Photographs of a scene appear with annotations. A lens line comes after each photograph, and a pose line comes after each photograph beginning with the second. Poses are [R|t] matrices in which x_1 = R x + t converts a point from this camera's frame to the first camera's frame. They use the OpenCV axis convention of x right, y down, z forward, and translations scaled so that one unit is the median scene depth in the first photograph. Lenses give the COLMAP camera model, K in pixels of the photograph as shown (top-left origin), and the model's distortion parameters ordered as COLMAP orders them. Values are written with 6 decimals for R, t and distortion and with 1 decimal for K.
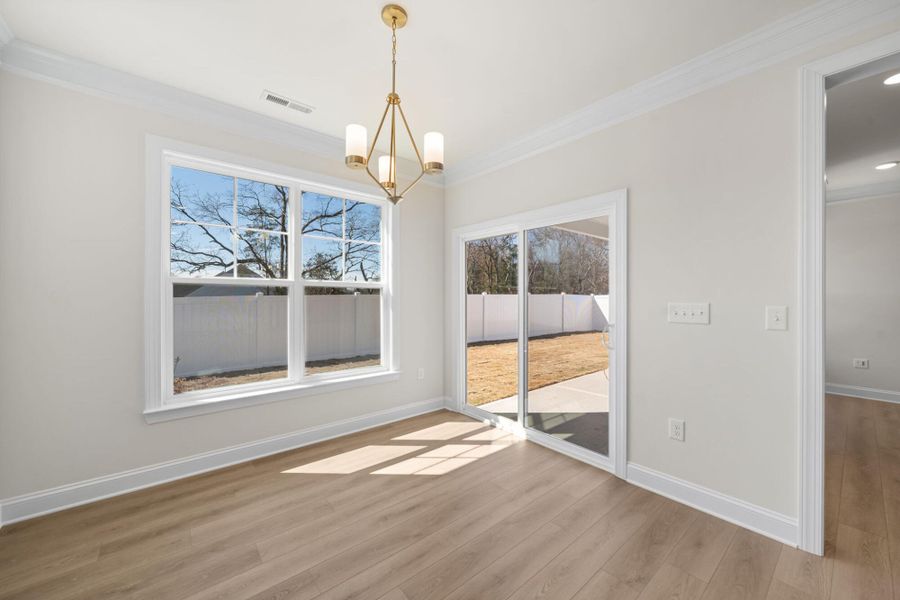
lens RADIAL K [[342.1, 0, 452.2], [0, 342.1, 295.9], [0, 0, 1]] dist [0.002783, -0.000780]
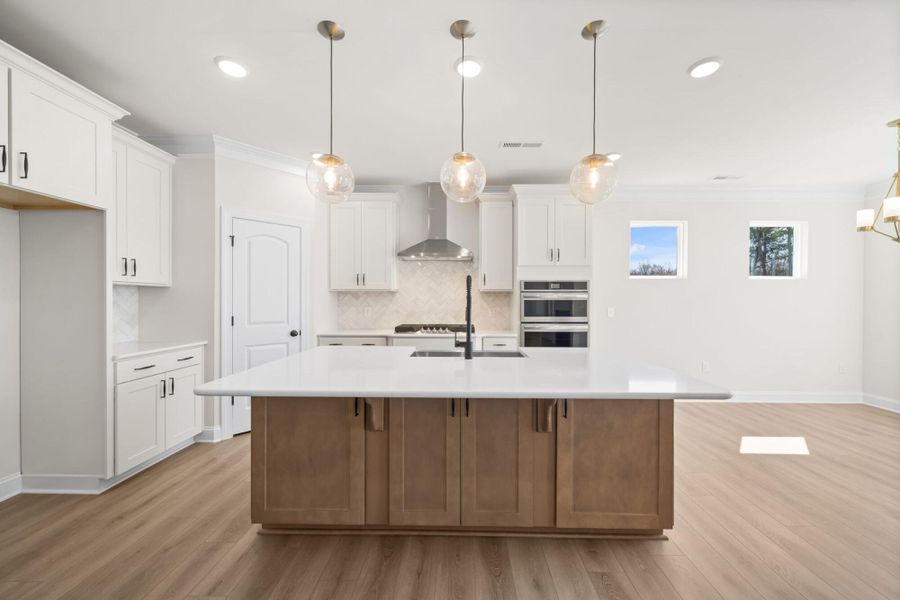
lens RADIAL K [[342.1, 0, 458.0], [0, 342.1, 301.4], [0, 0, 1]] dist [0.002783, -0.000780]
pose [[-0.648440, -0.001934, -0.761263, 1.349300], [-0.004915, 0.999987, 0.001646, 0.004133], [0.761250, 0.004809, -0.648441, 0.281762]]
